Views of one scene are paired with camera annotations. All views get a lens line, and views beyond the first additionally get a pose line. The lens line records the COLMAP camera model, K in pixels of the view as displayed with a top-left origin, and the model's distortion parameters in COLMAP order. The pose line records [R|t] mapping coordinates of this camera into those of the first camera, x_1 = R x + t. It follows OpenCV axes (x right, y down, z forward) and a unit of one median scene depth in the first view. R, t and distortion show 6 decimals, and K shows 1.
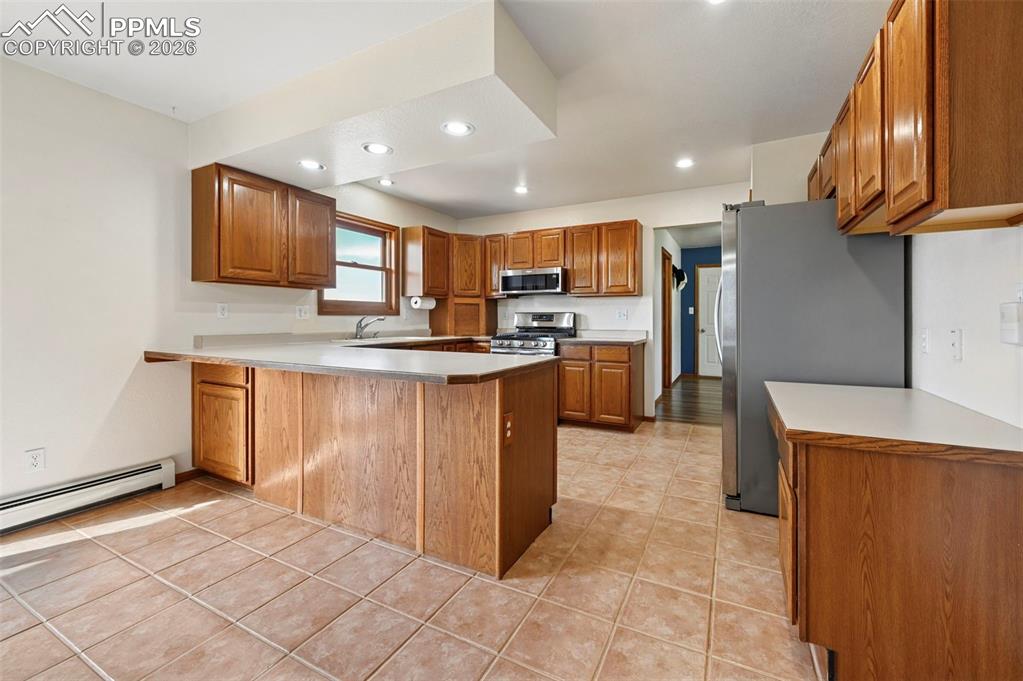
lens RADIAL K [[416.7, 0, 523.5], [0, 416.7, 317.0], [0, 0, 1]] dist [-0.000019, 0.000000]
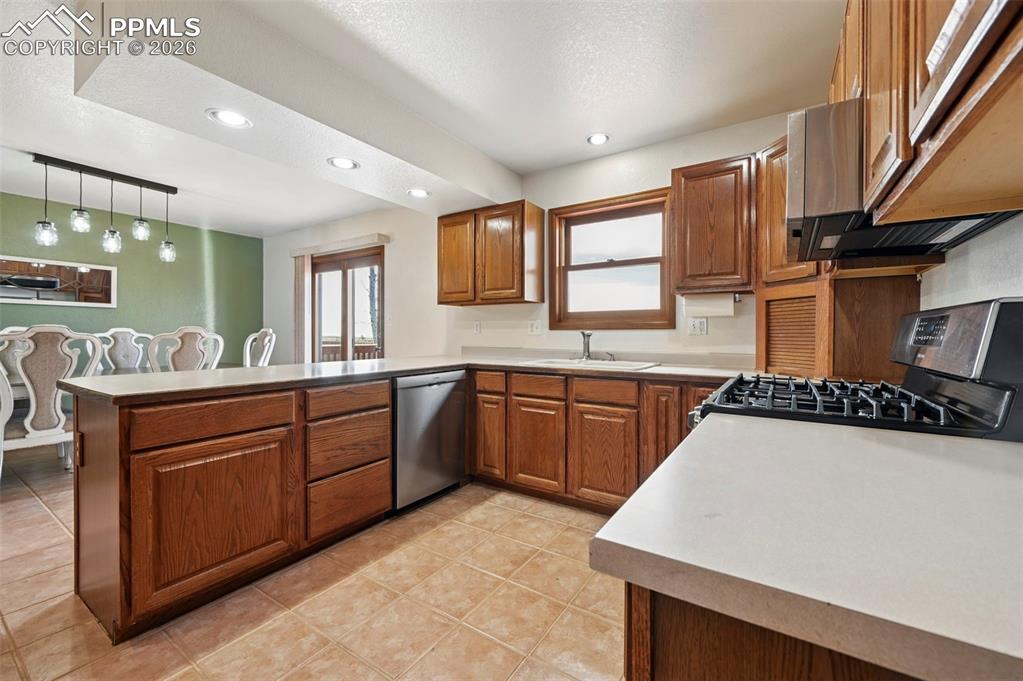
lens RADIAL K [[416.7, 0, 512.1], [0, 416.7, 338.2], [0, 0, 1]] dist [-0.000019, 0.000000]
pose [[-0.108984, 0.002864, -0.994039, 0.391251], [-0.003048, 0.999990, 0.003215, 0.010200], [0.994039, 0.003381, -0.108974, 0.943613]]
